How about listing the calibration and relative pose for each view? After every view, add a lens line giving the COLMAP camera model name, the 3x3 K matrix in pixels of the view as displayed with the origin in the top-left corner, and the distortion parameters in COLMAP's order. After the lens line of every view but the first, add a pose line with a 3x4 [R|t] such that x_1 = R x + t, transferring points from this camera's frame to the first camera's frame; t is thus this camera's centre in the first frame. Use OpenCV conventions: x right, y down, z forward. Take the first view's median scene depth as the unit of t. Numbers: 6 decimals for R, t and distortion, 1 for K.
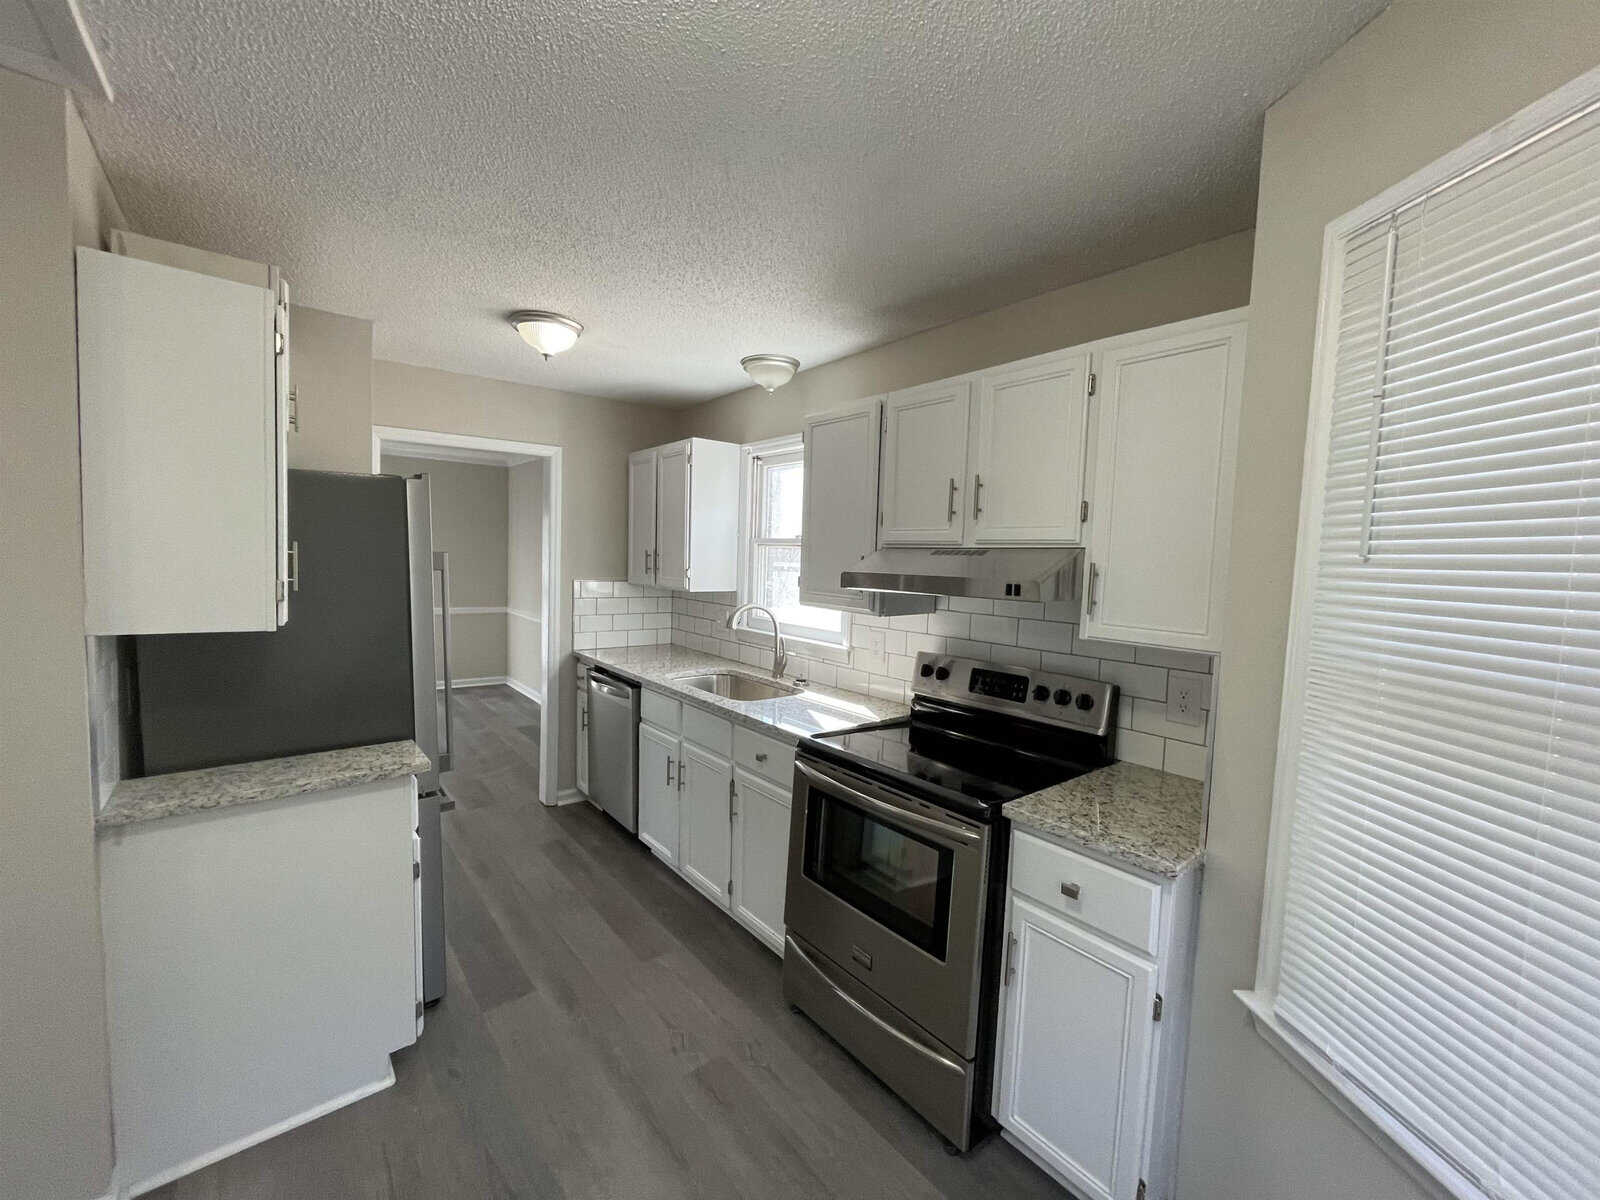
lens RADIAL K [[643.8, 0, 800.0], [0, 643.8, 600.0], [0, 0, 1]] dist [-0.019255, -0.000009]
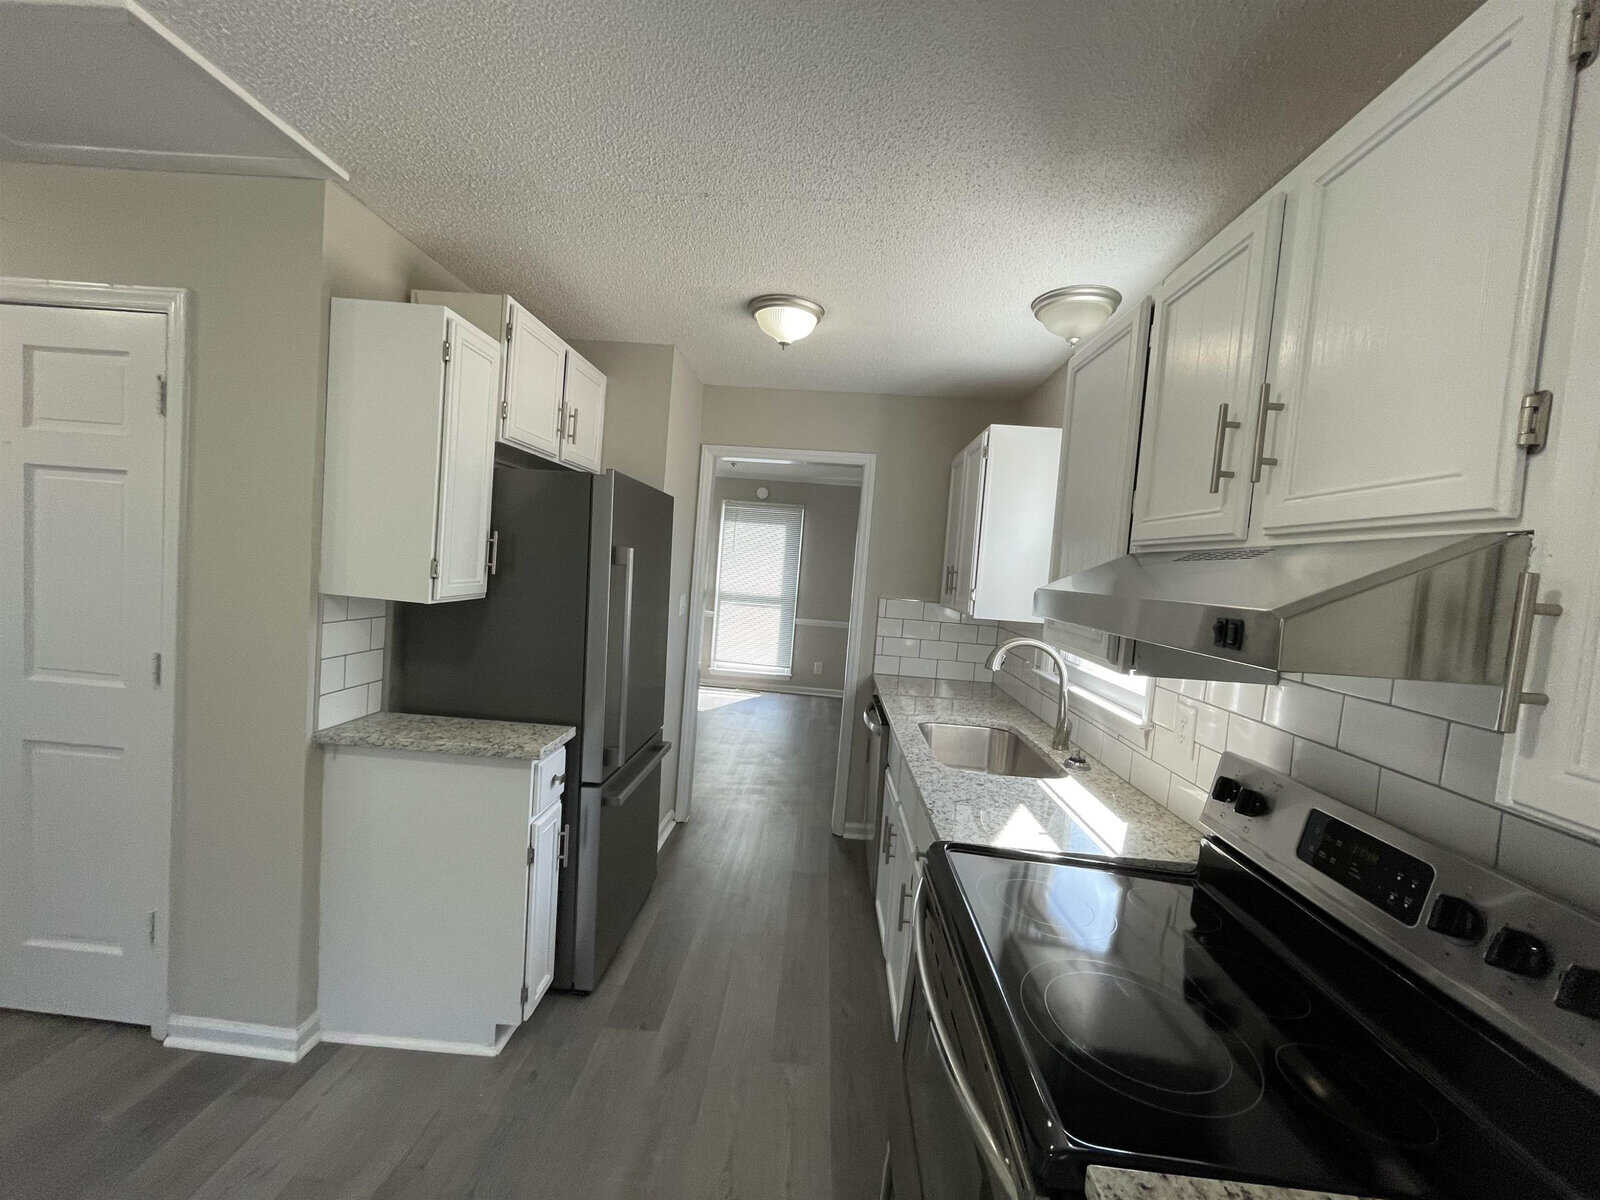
lens RADIAL K [[643.8, 0, 800.0], [0, 643.8, 600.0], [0, 0, 1]] dist [-0.019255, -0.000009]
pose [[0.745225, 0.062807, -0.663849, 0.309303], [-0.097178, 0.995155, -0.014938, -0.004243], [0.659694, 0.075643, 0.747717, 0.418580]]
